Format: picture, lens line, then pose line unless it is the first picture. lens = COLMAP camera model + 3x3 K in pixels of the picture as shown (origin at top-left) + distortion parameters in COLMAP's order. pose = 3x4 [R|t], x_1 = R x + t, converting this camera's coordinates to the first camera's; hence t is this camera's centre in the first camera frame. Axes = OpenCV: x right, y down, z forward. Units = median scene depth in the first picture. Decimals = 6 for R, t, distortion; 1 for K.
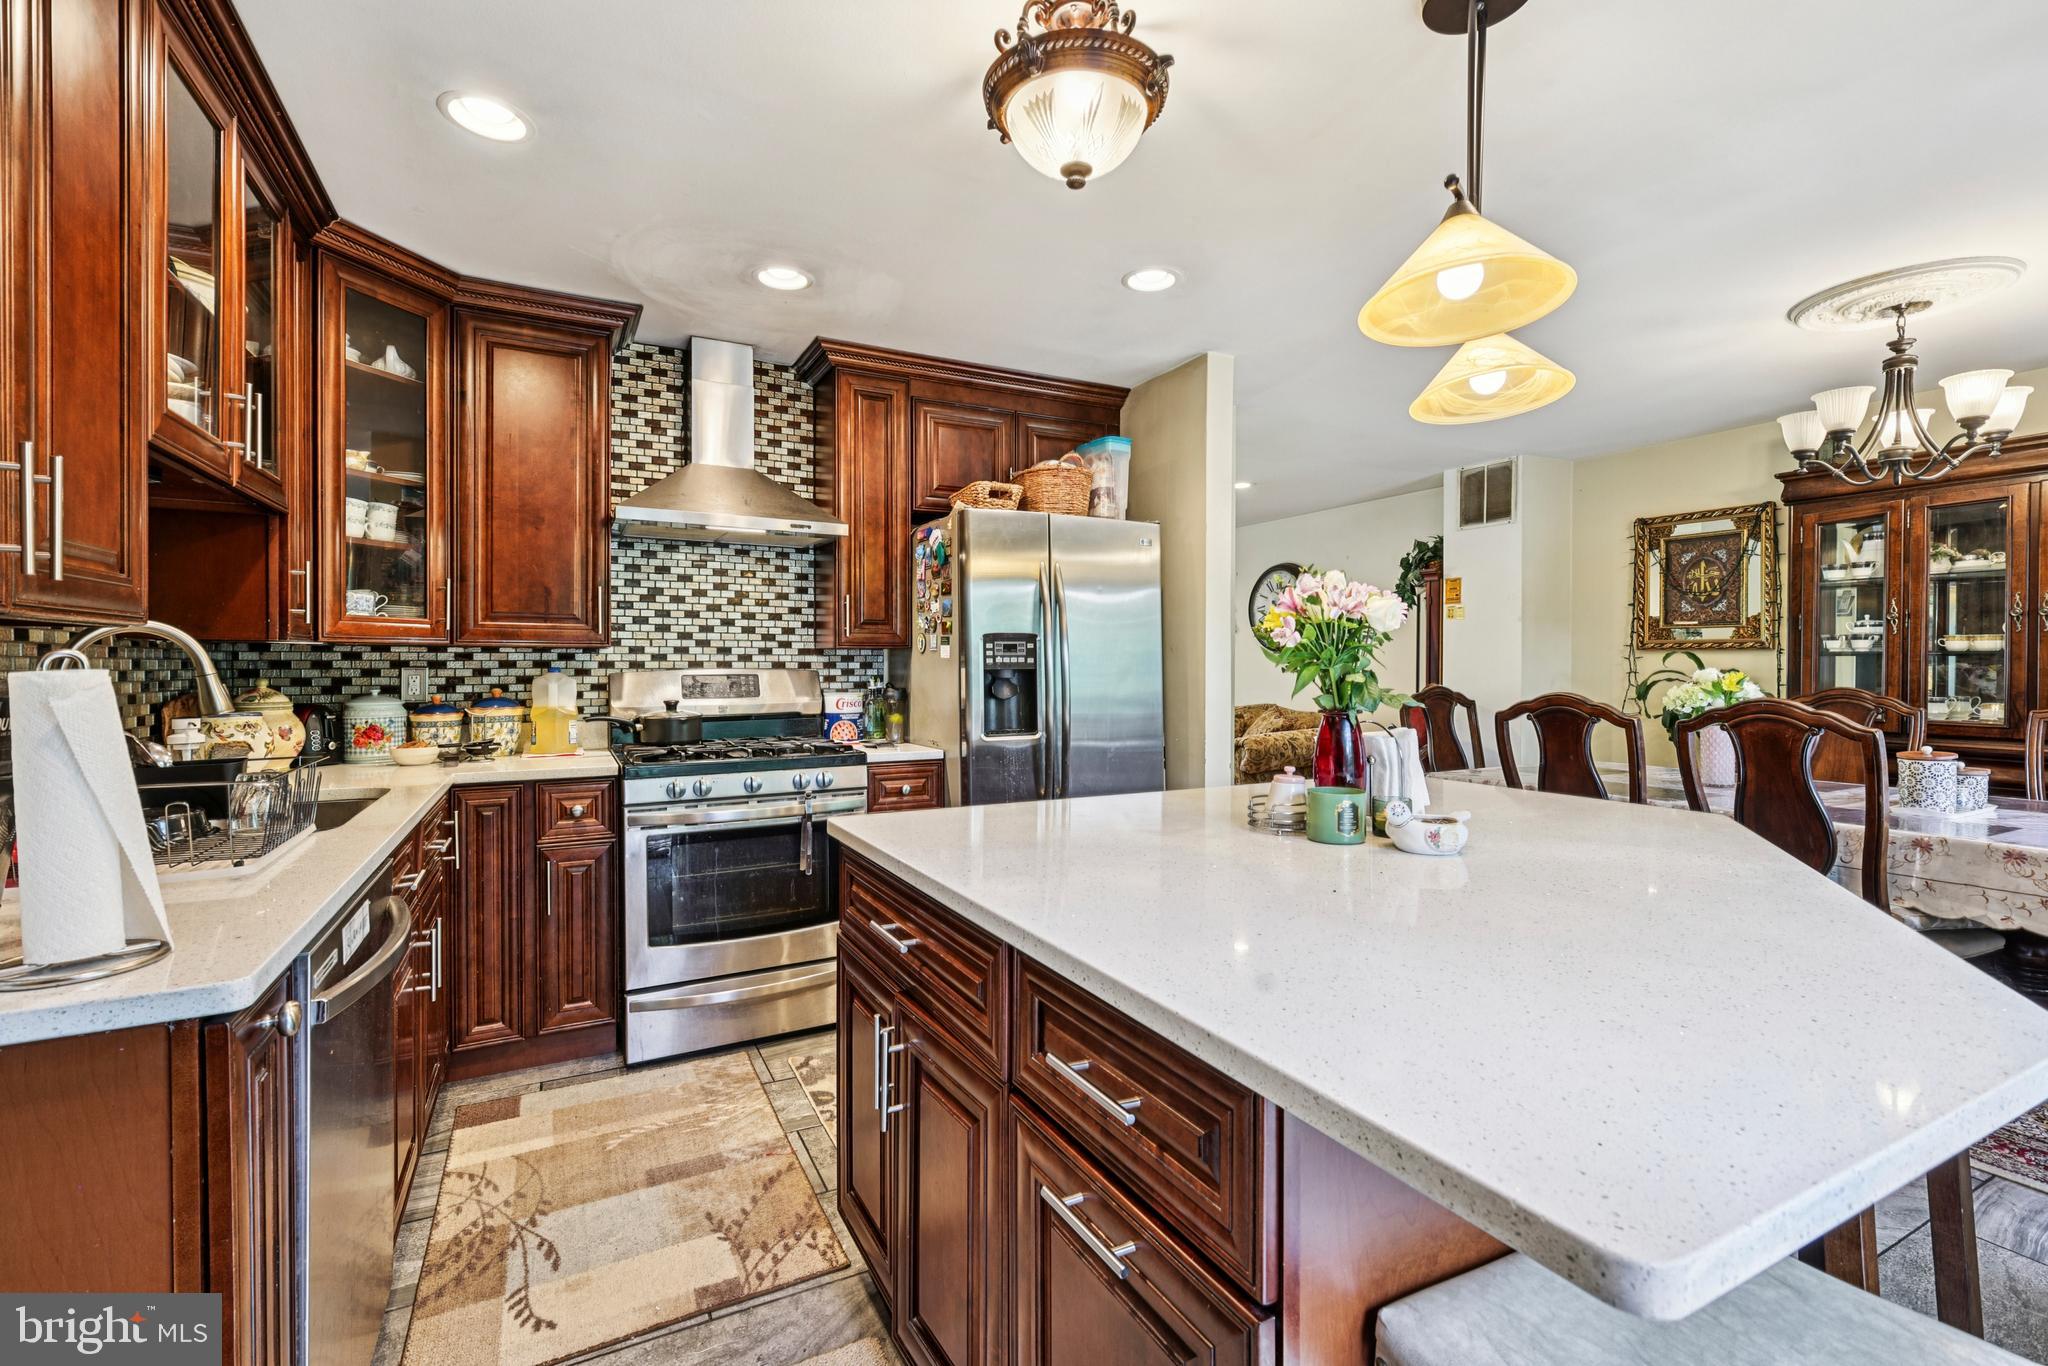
lens RADIAL K [[896.2, 0, 1022.5], [0, 896.2, 673.4], [0, 0, 1]] dist [0.007912, -0.000016]
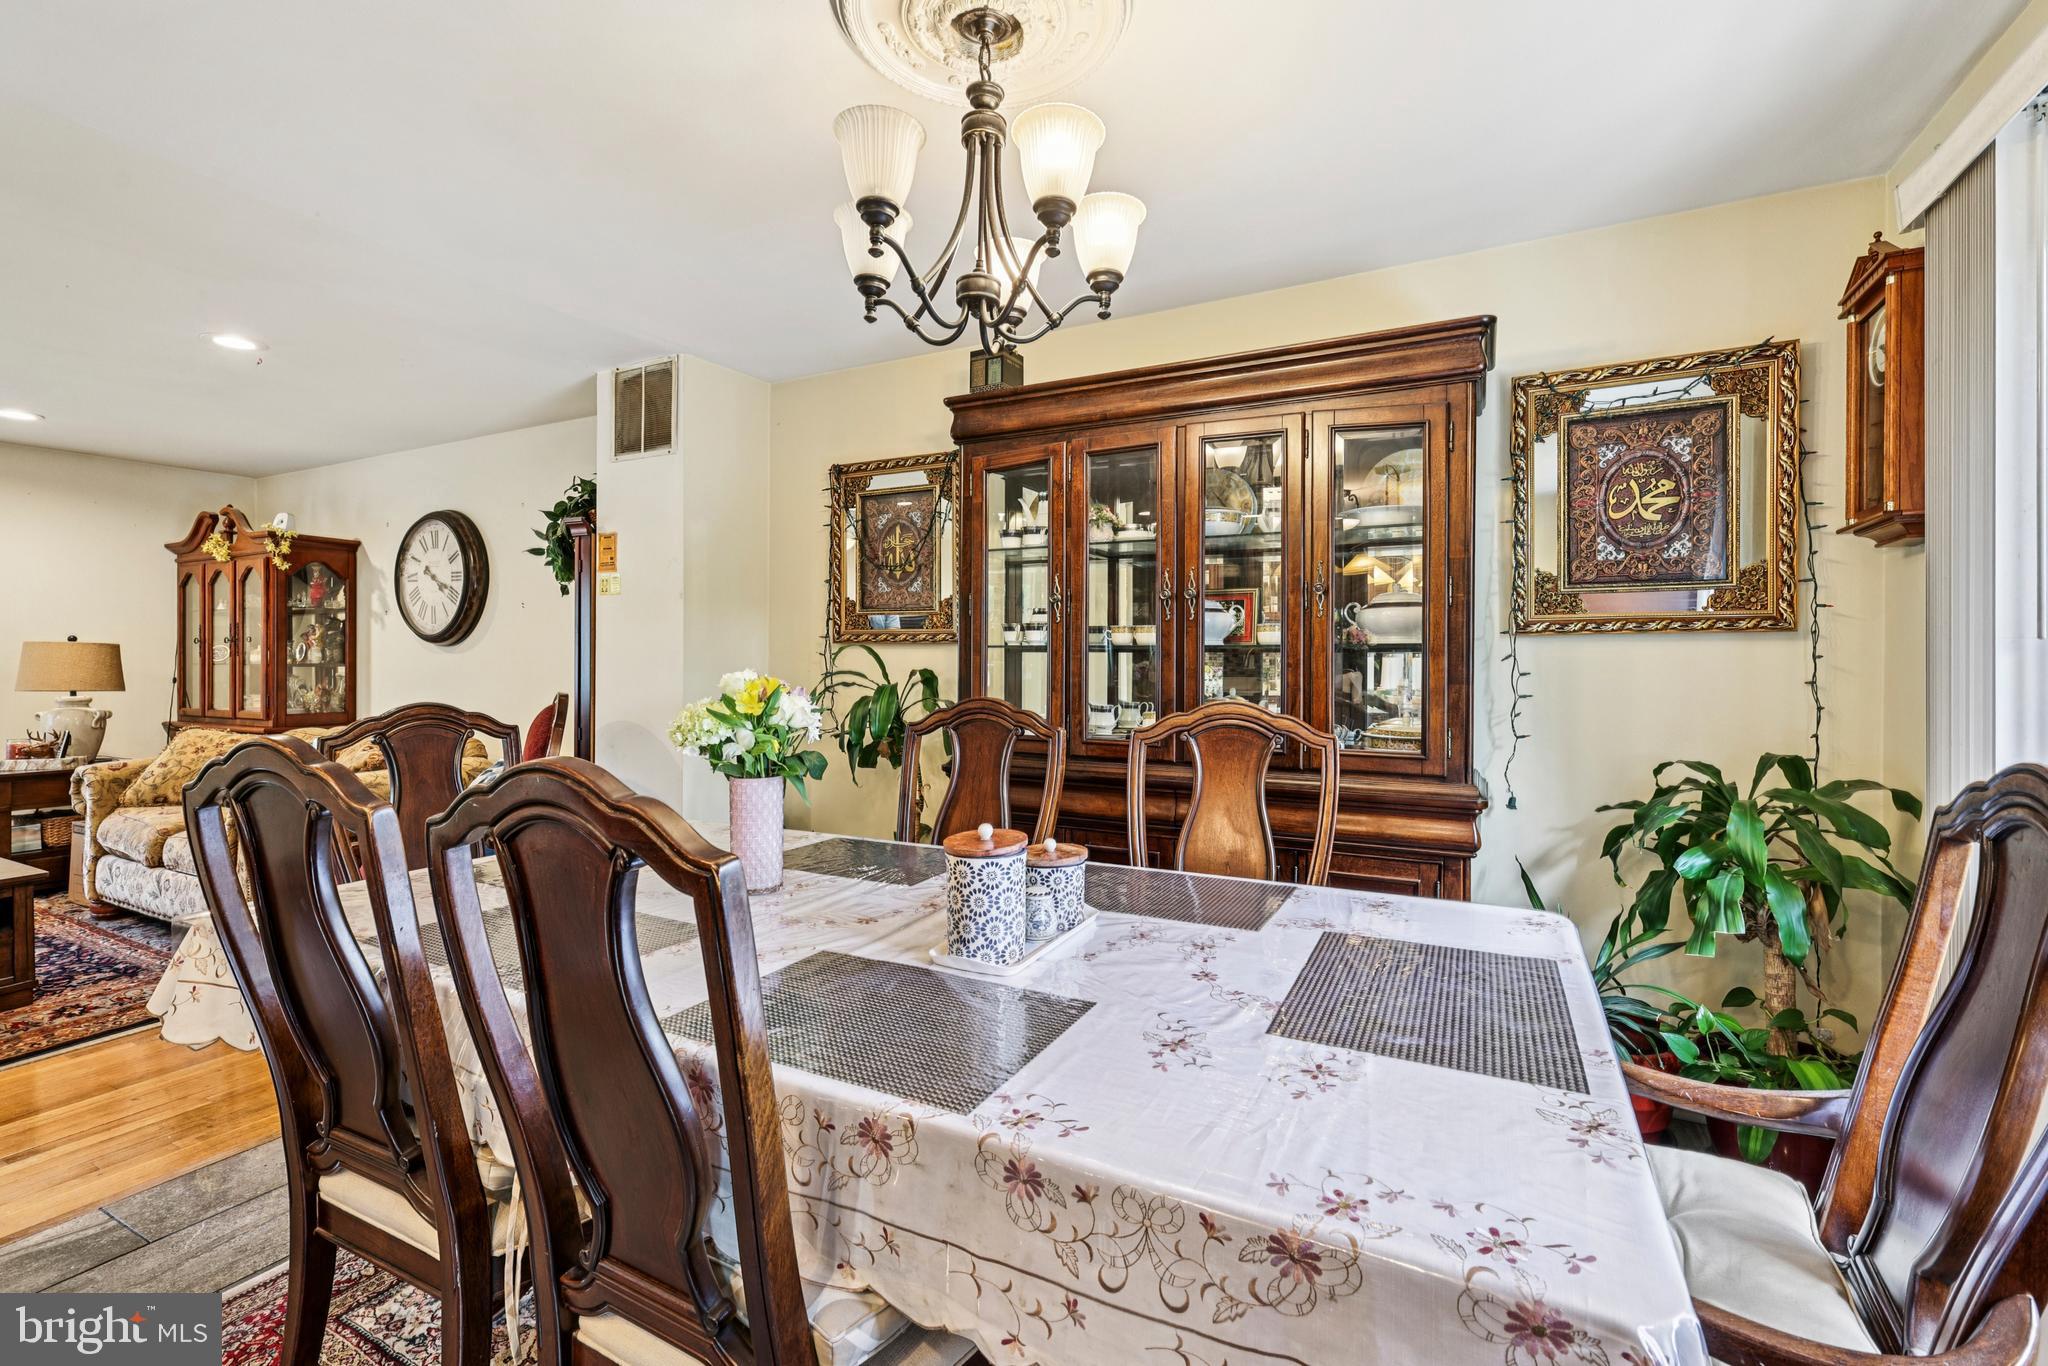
lens RADIAL K [[896.2, 0, 1024.6], [0, 896.2, 669.8], [0, 0, 1]] dist [0.007912, -0.000016]
pose [[0.821820, -0.002616, 0.569741, 0.428297], [0.004722, 0.999986, -0.002220, -0.002309], [-0.569727, 0.004514, 0.821822, 0.335521]]
